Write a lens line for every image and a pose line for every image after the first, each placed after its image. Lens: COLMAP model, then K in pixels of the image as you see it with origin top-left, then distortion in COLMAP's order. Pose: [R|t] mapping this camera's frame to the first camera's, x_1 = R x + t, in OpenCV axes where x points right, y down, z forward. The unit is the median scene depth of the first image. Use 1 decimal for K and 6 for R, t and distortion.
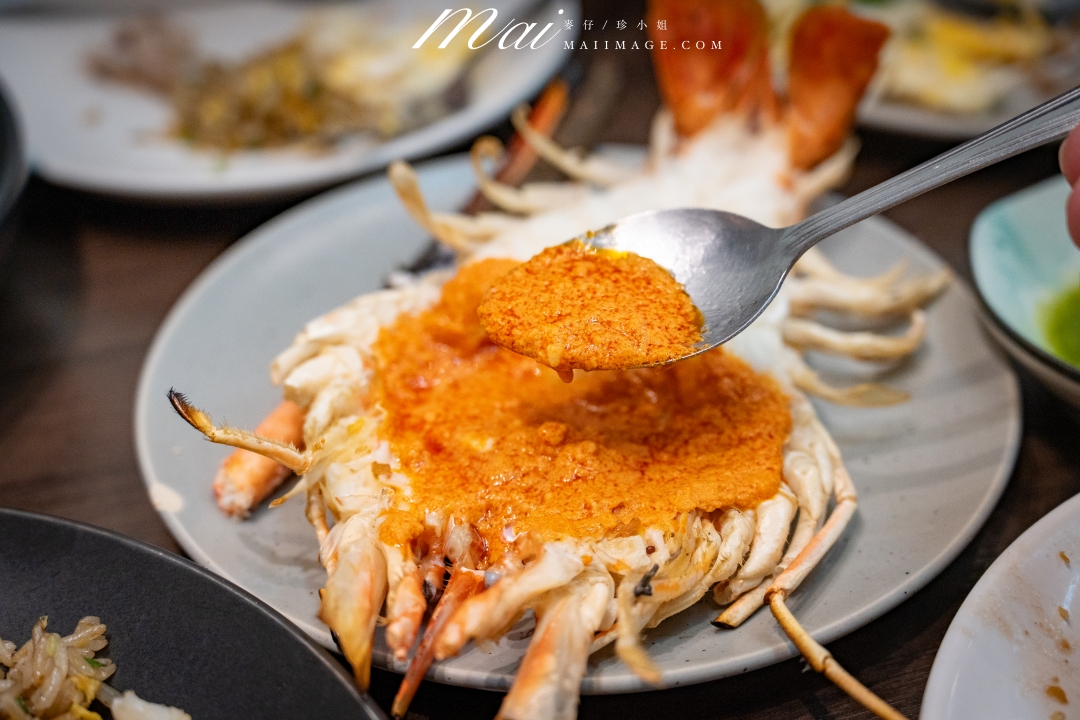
lens RADIAL K [[1823.5, 0, 507.0], [0, 1823.5, 342.7], [0, 0, 1]] dist [-0.016603, 0.000000]
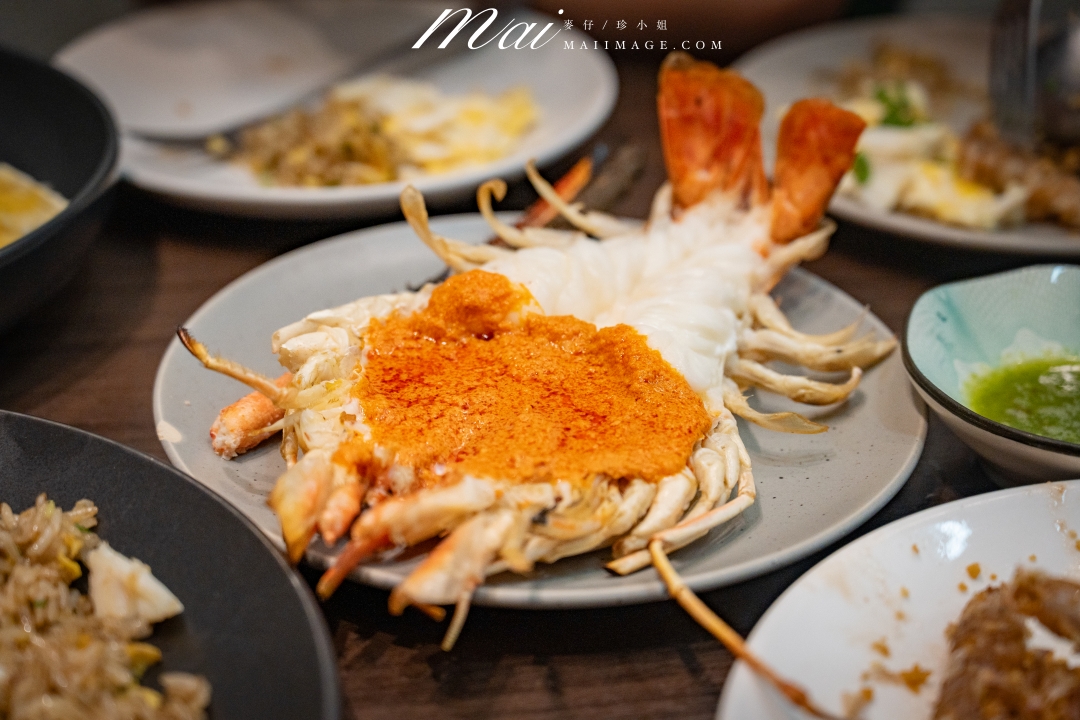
lens RADIAL K [[2174.7, 0, 532.1], [0, 2174.7, 359.1], [0, 0, 1]] dist [-0.001934, 0.000000]
pose [[0.990154, 0.105027, -0.092542, 0.175051], [-0.116033, 0.985611, -0.122908, 0.190970], [0.078302, 0.132436, 0.988094, -0.382525]]
